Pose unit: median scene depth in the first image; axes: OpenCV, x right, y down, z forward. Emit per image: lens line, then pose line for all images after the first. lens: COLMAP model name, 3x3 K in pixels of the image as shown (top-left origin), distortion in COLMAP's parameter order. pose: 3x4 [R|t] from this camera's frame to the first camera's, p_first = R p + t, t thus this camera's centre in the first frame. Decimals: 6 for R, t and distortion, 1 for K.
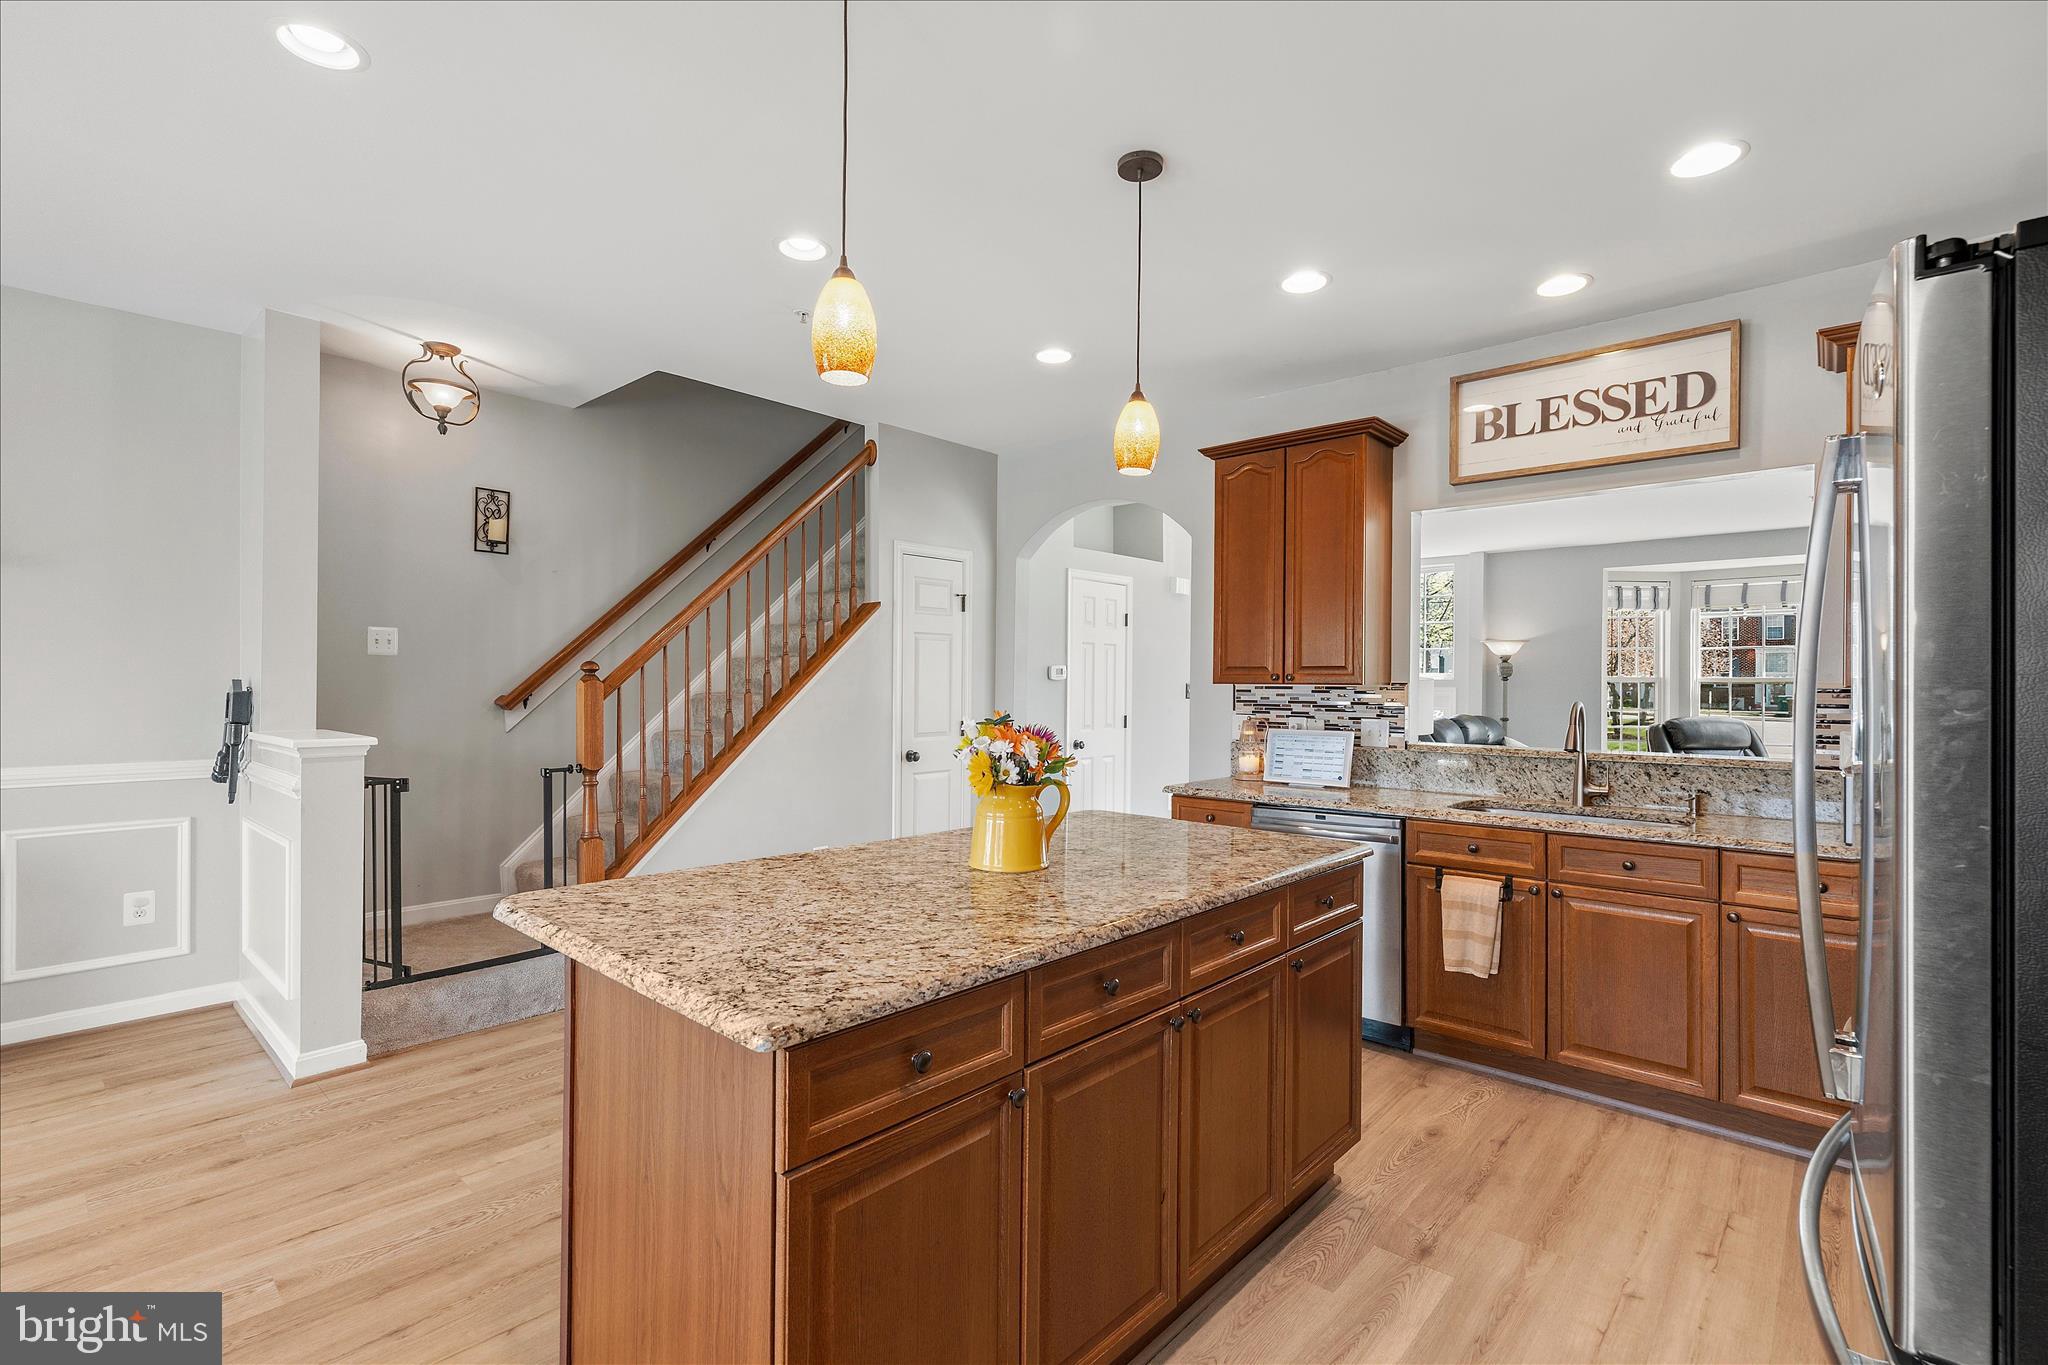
lens RADIAL K [[923.9, 0, 1017.3], [0, 923.9, 683.8], [0, 0, 1]] dist [-0.001929, 0.000145]
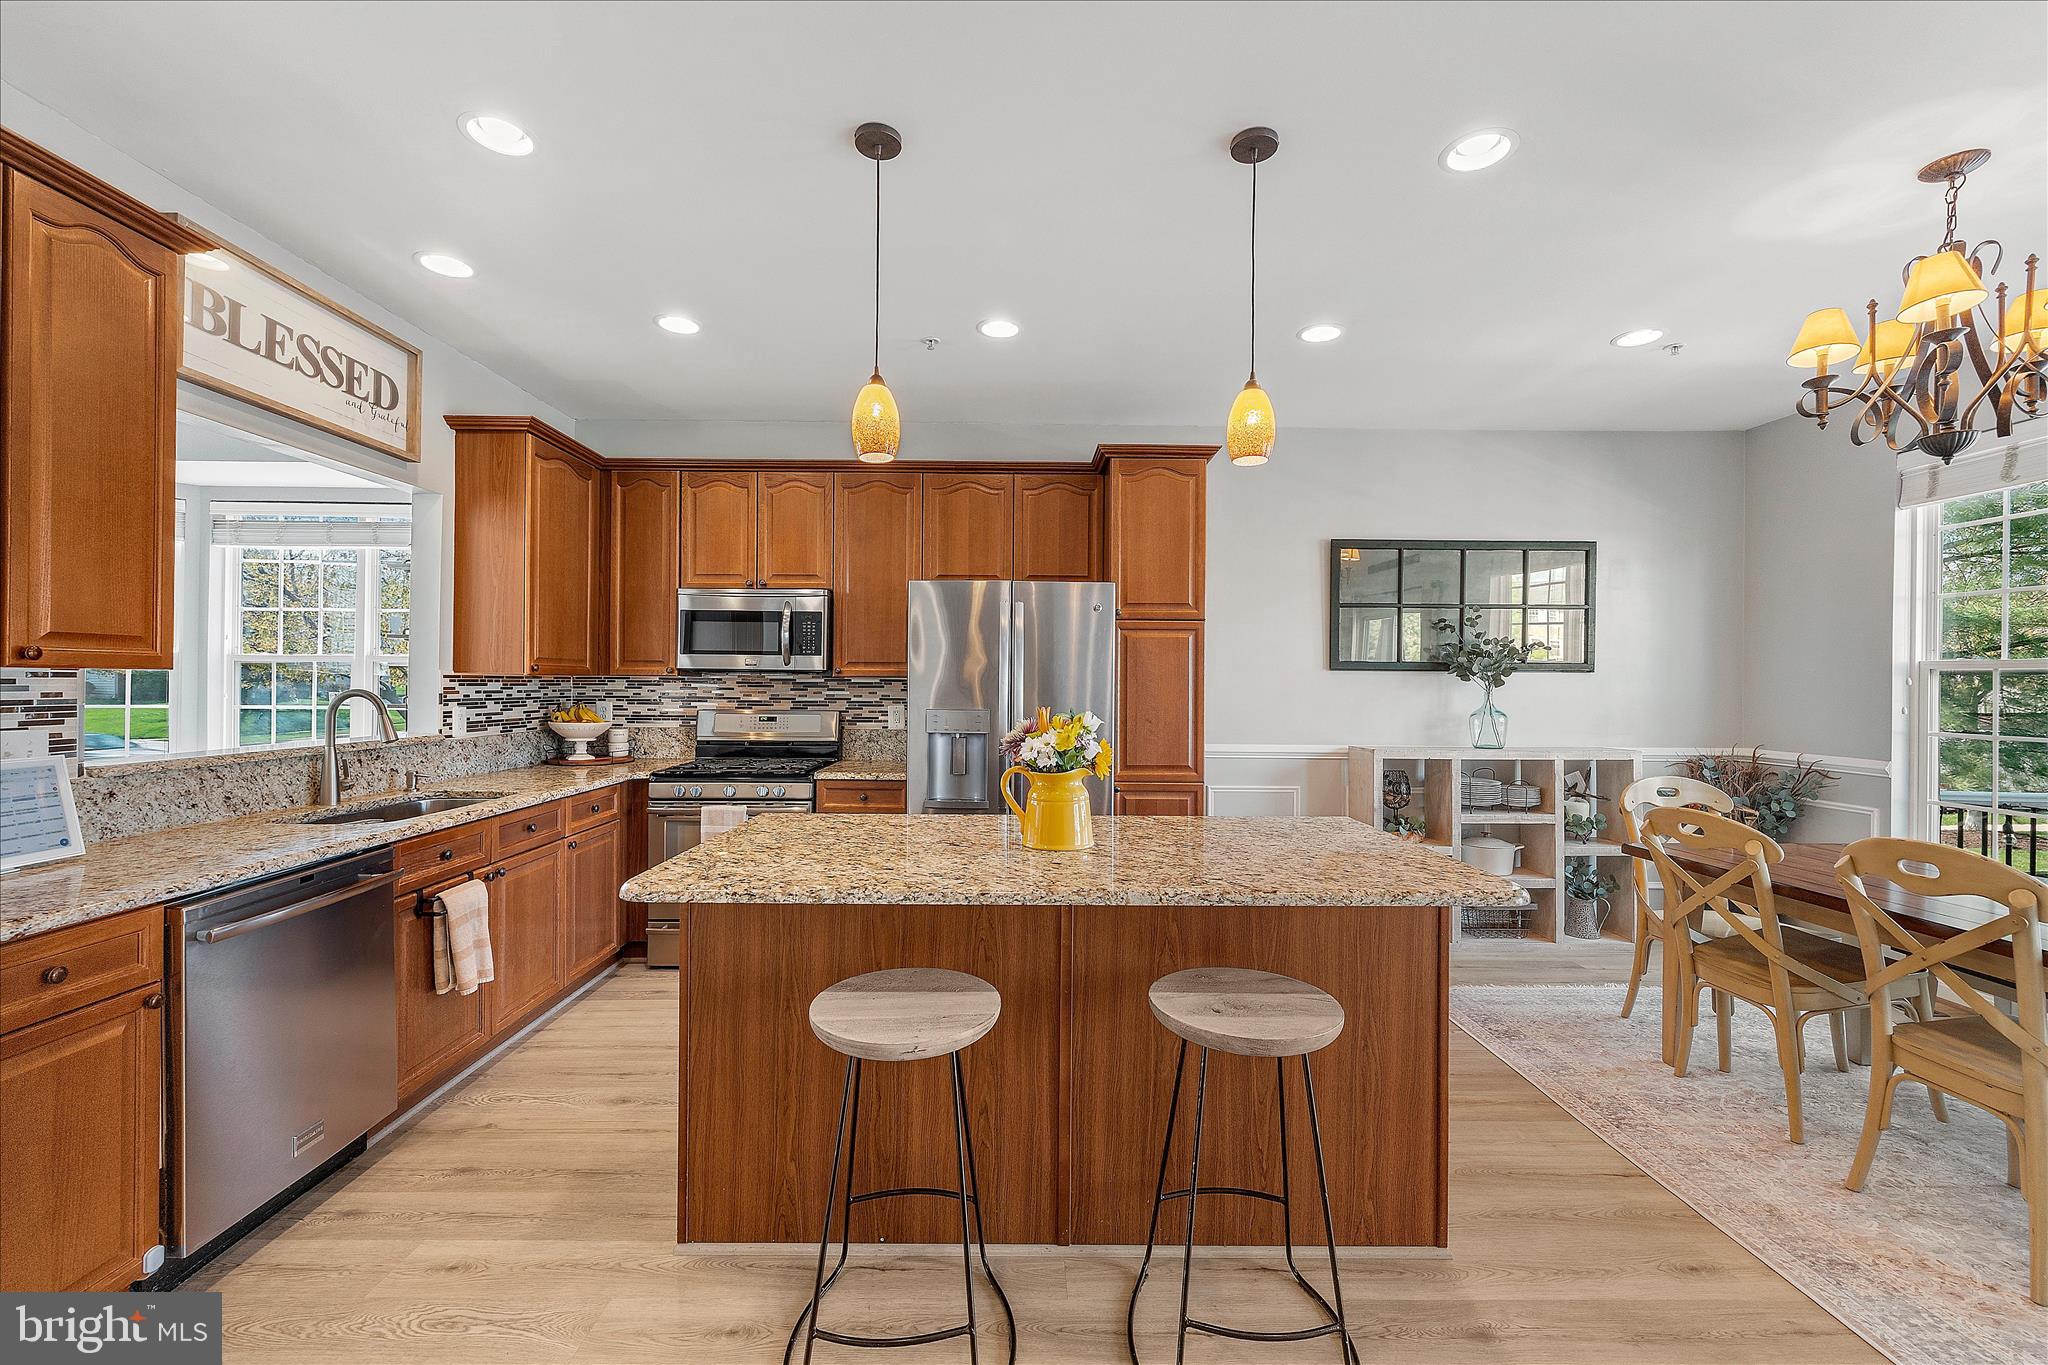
lens RADIAL K [[819.3, 0, 1018.7], [0, 819.3, 683.6], [0, 0, 1]] dist [-0.001834, 0.000972]
pose [[-0.675680, -0.015461, 0.737033, -0.410740], [-0.014821, 0.999863, 0.007387, -0.002073], [-0.737046, -0.005932, -0.675817, 0.995298]]
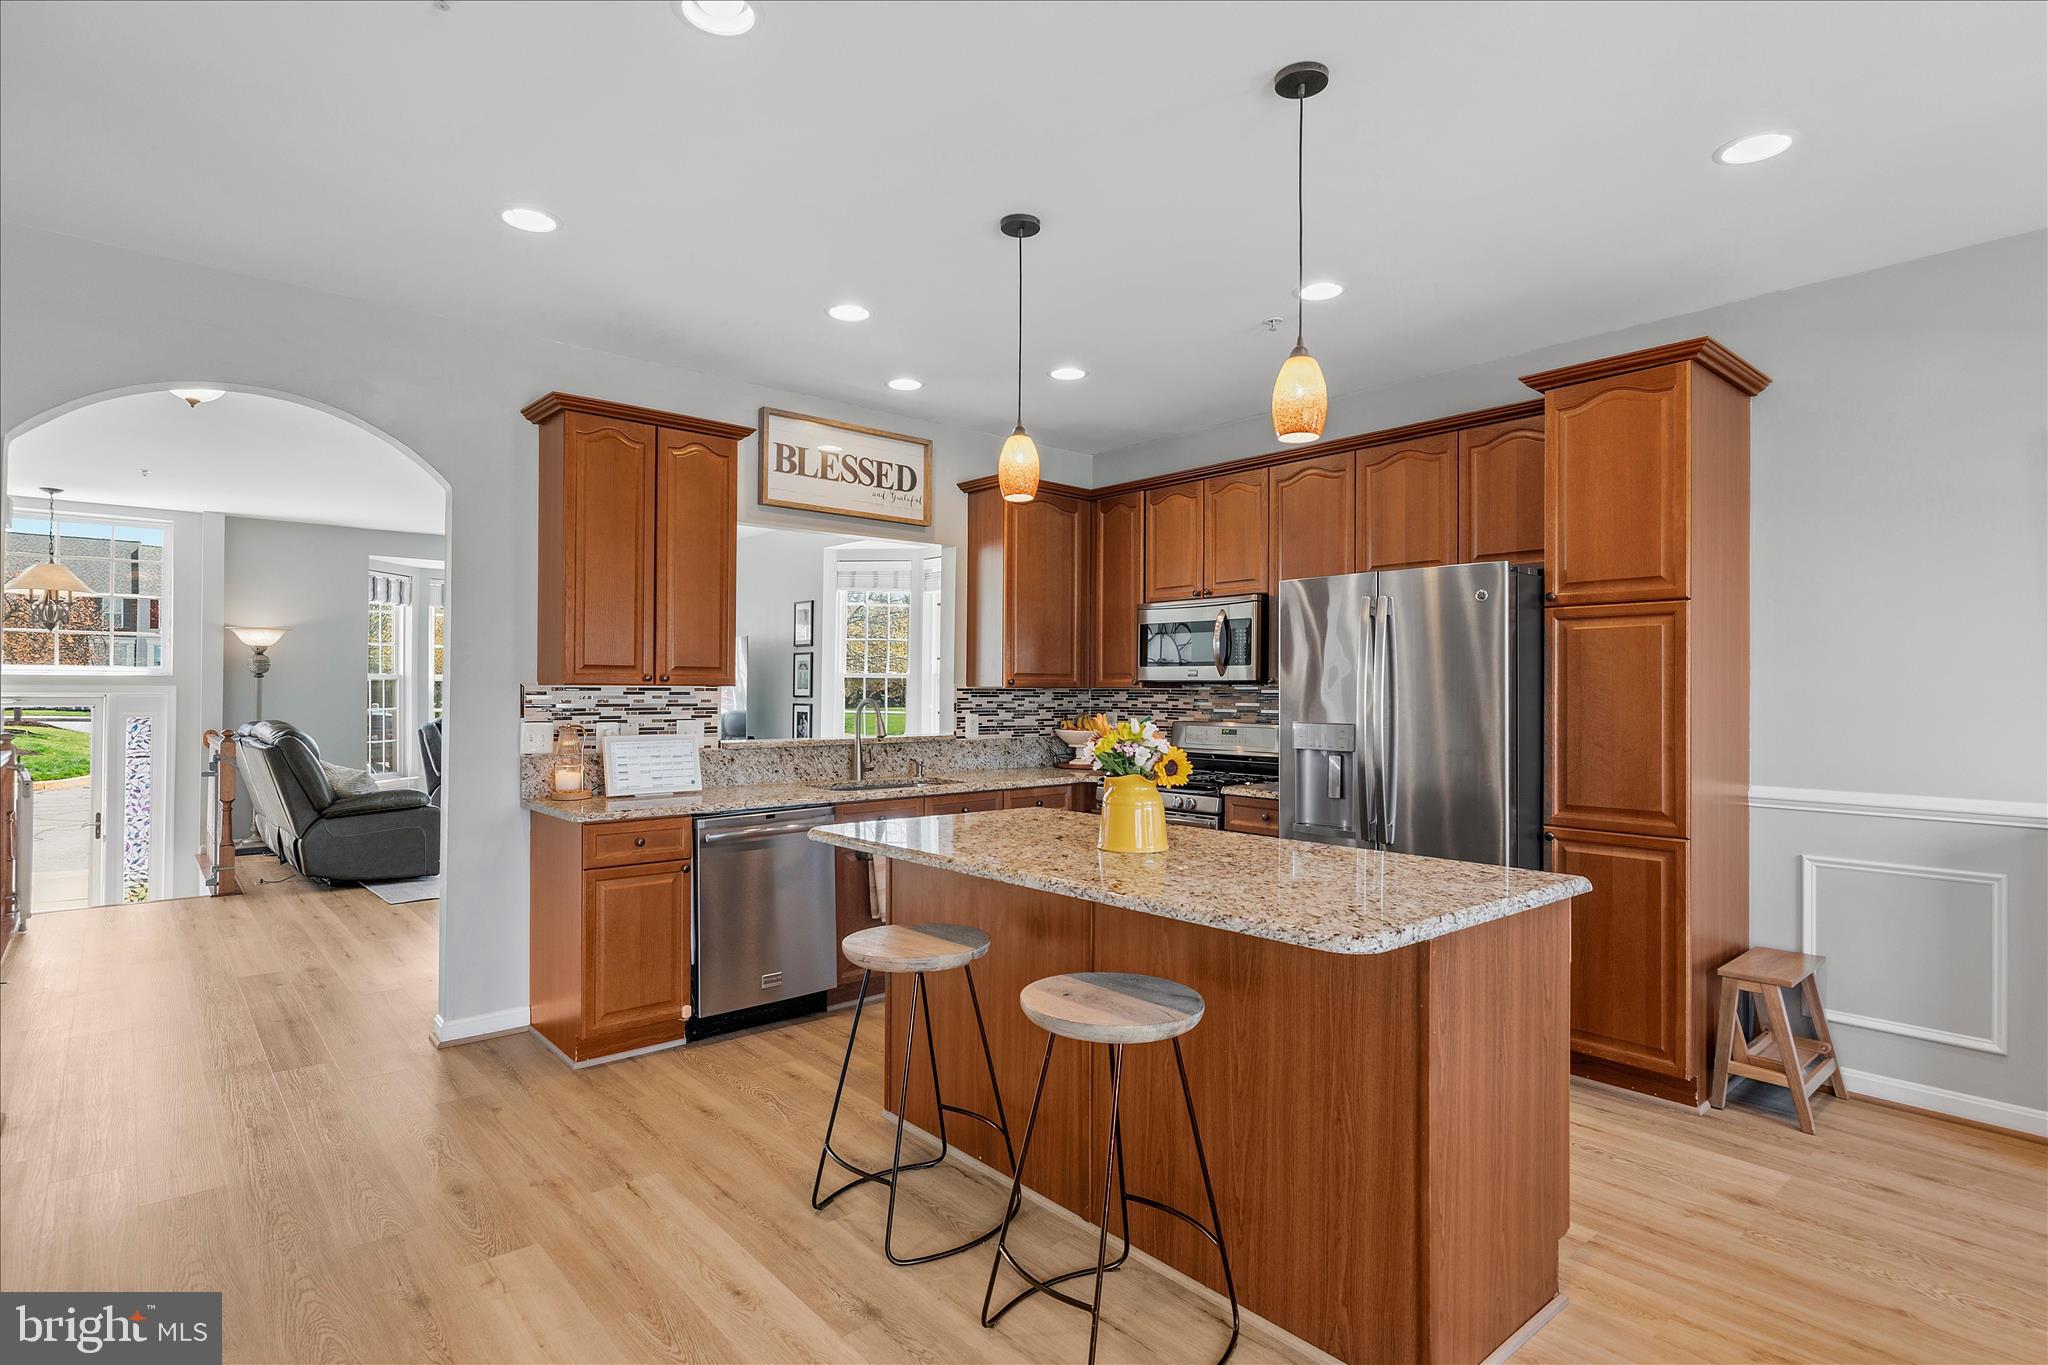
lens RADIAL K [[1038.1, 0, 1017.1], [0, 1038.1, 682.9], [0, 0, 1]] dist [0.000832, 0.001420]
pose [[0.120696, -0.000550, 0.992689, -0.759136], [-0.003842, 0.999992, 0.001021, -0.005046], [-0.992682, -0.003937, 0.120693, 0.576884]]
